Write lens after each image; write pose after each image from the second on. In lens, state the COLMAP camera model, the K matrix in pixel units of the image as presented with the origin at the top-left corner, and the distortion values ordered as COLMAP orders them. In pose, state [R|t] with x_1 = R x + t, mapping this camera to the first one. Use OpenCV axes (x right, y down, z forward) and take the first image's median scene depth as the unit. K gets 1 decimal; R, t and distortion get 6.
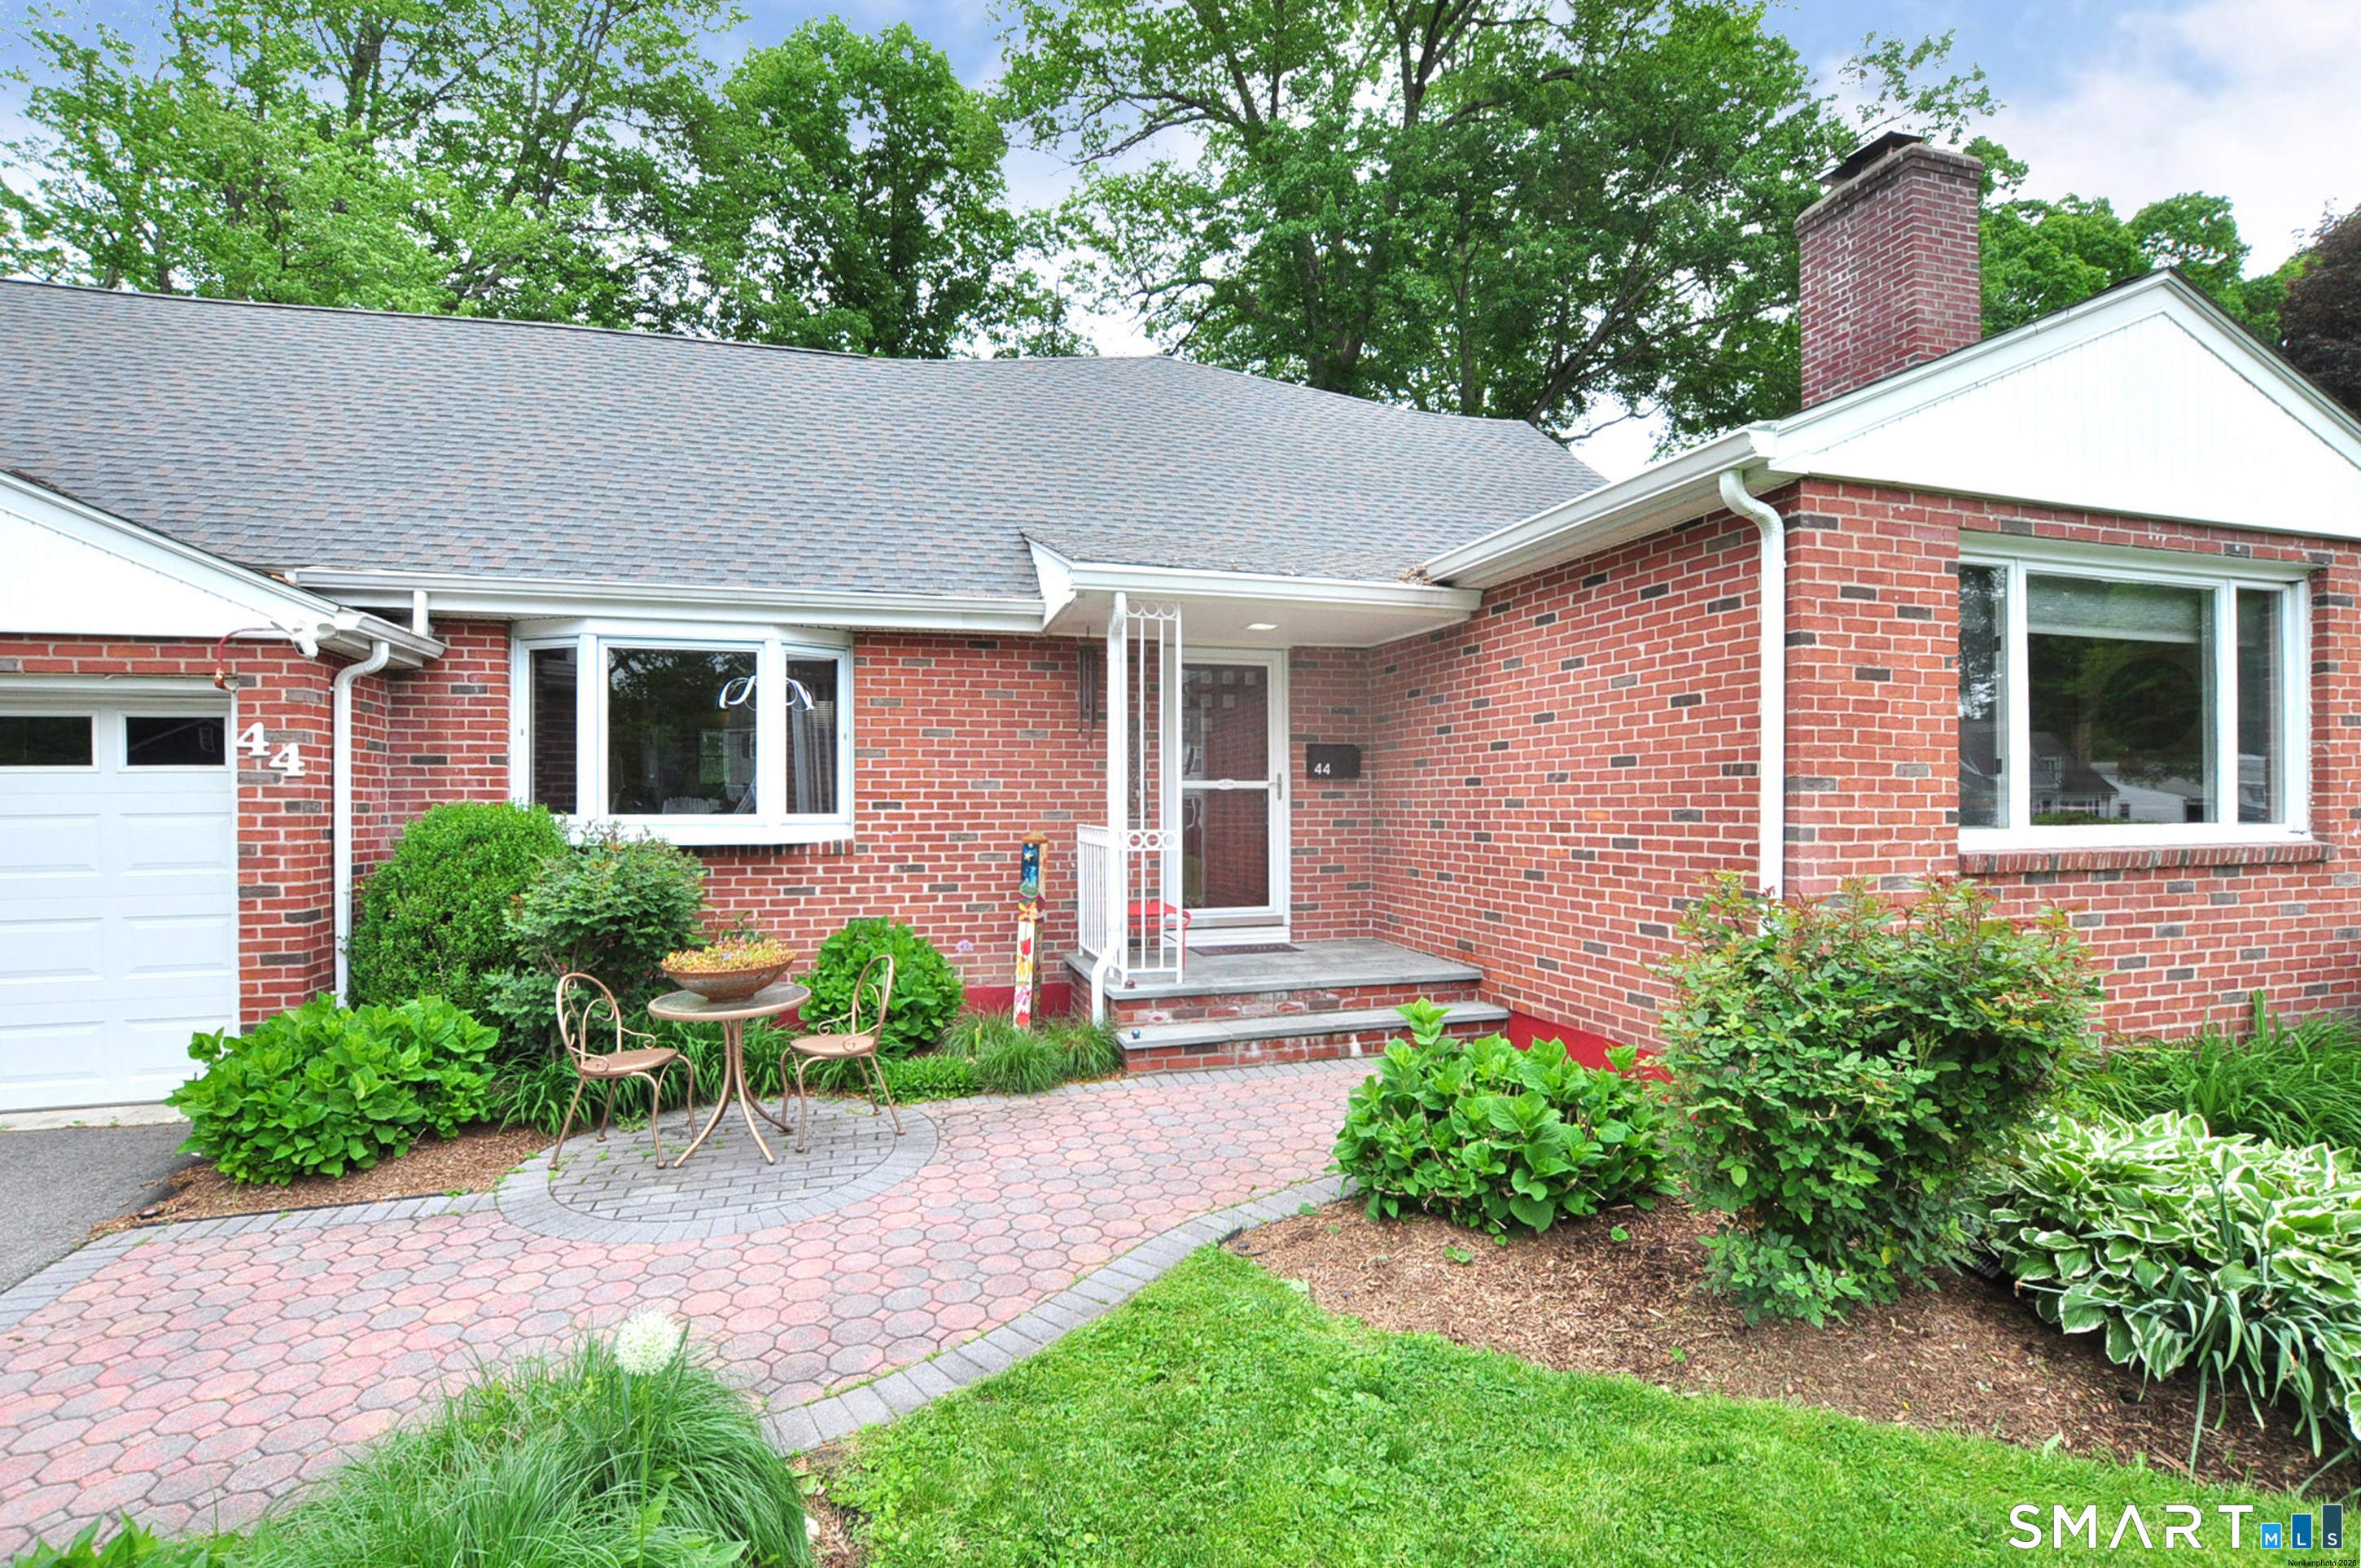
lens RADIAL K [[1052.0, 0, 1149.9], [0, 1052.0, 797.2], [0, 0, 1]] dist [-0.021742, -0.000239]
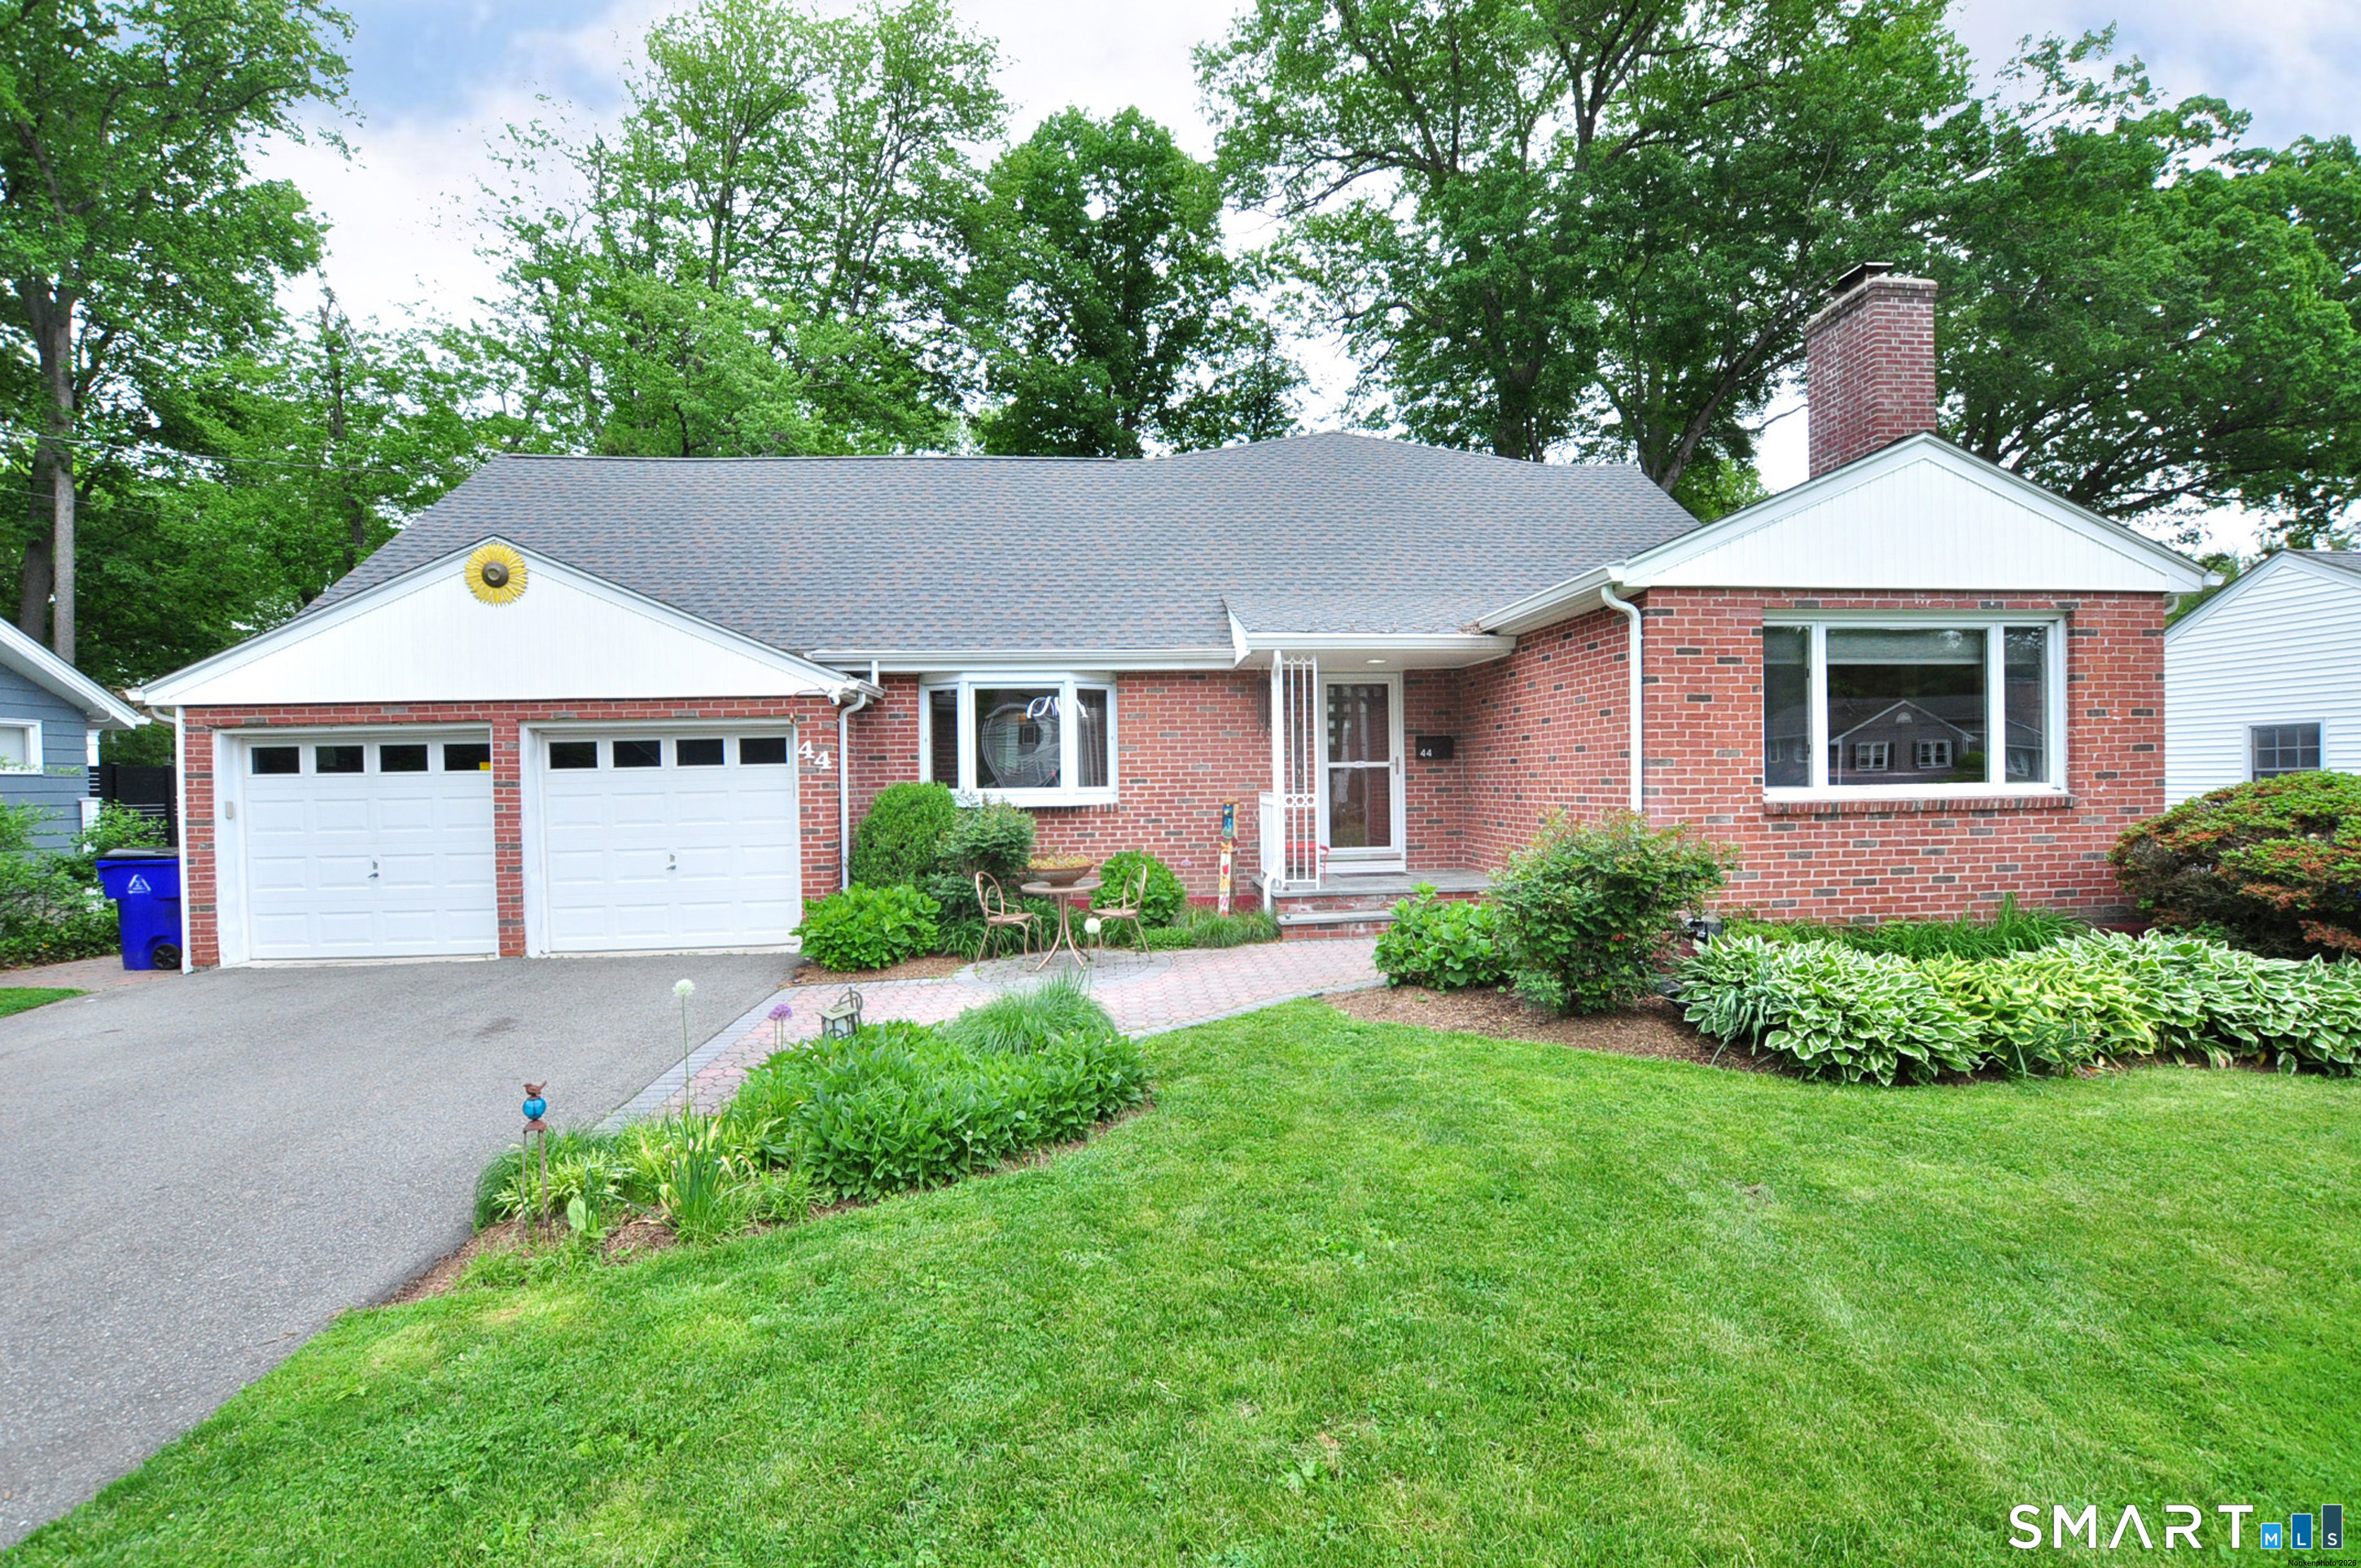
lens RADIAL K [[1052.0, 0, 1149.9], [0, 1052.0, 797.2], [0, 0, 1]] dist [-0.021742, -0.000239]
pose [[0.975767, -0.008353, -0.218651, 0.110778], [0.013634, 0.999650, 0.022654, -0.003632], [0.218386, -0.025086, 0.975540, -0.532232]]
